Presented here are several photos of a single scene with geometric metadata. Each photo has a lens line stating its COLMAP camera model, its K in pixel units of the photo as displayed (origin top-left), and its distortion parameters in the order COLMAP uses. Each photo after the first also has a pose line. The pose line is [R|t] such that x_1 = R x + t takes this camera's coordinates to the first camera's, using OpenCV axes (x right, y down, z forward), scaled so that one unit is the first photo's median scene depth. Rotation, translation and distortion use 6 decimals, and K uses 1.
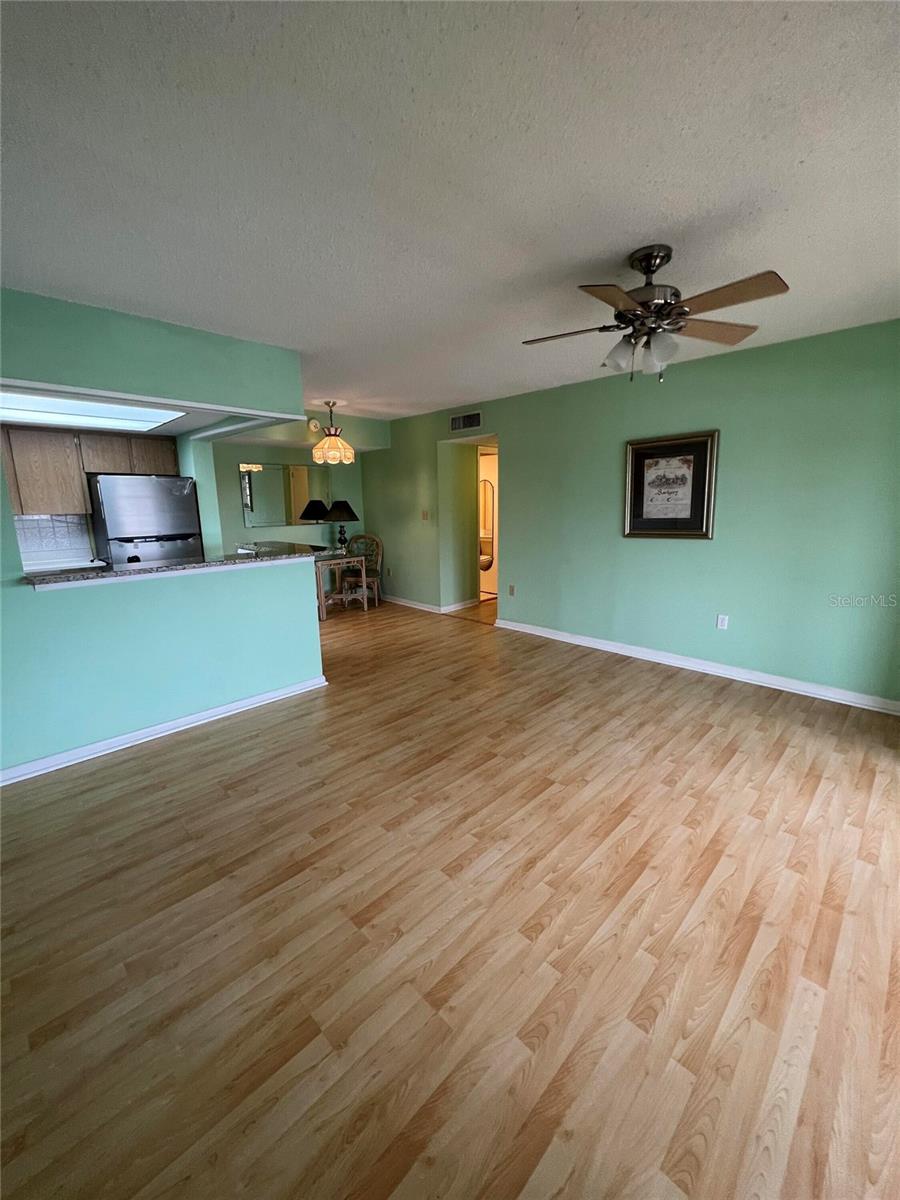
lens RADIAL K [[475.0, 0, 450.0], [0, 475.0, 600.0], [0, 0, 1]] dist [-0.001709, -0.000137]
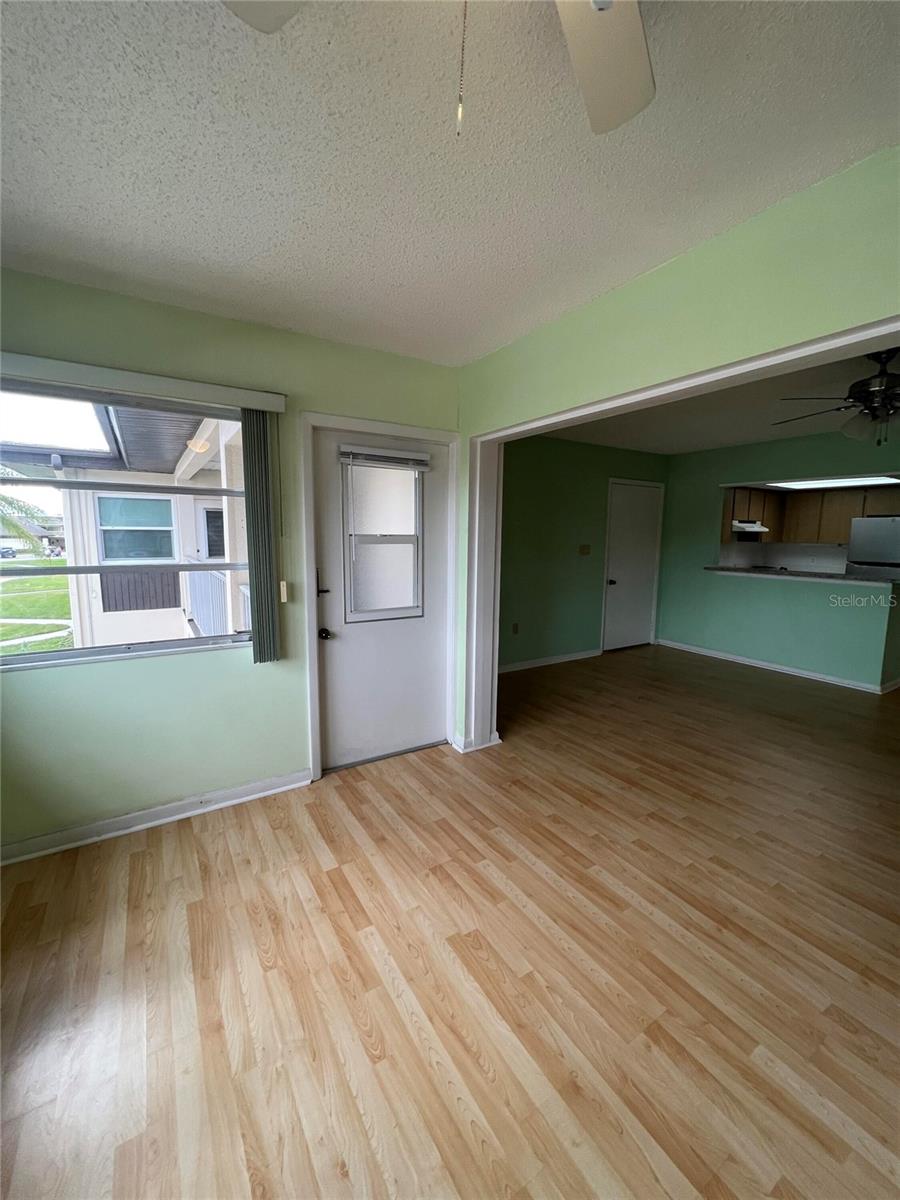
lens RADIAL K [[476.6, 0, 452.5], [0, 476.6, 593.8], [0, 0, 1]] dist [-0.003000, -0.000129]
pose [[-0.216902, 0.130951, -0.967370, 1.281550], [-0.205365, 0.962664, 0.176360, -0.057546], [0.954347, 0.236917, -0.181911, 0.189334]]
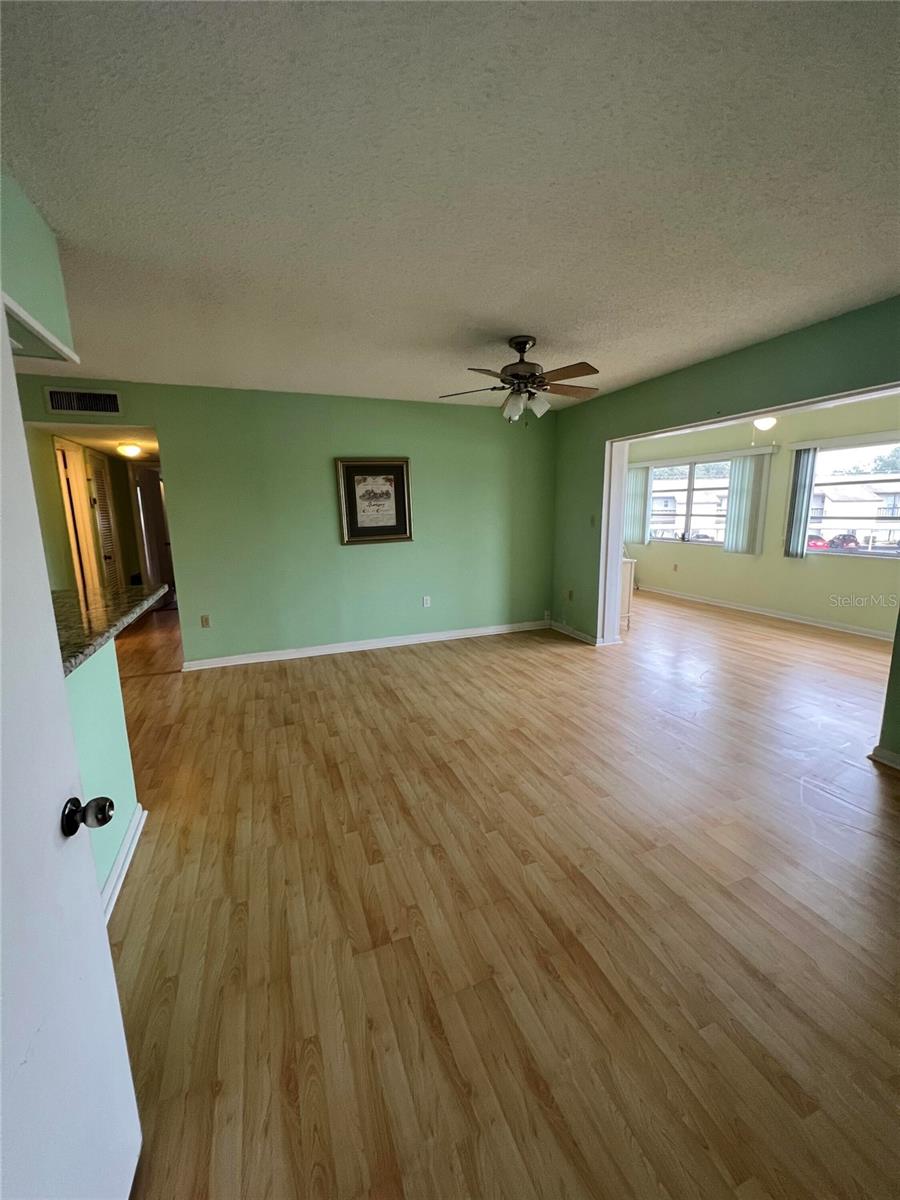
lens RADIAL K [[476.6, 0, 452.5], [0, 476.6, 593.8], [0, 0, 1]] dist [-0.003000, -0.000129]
pose [[0.402653, -0.151119, 0.902792, -0.725111], [0.195729, 0.977681, 0.076358, -0.075533], [-0.894182, 0.145957, 0.423244, 0.437394]]
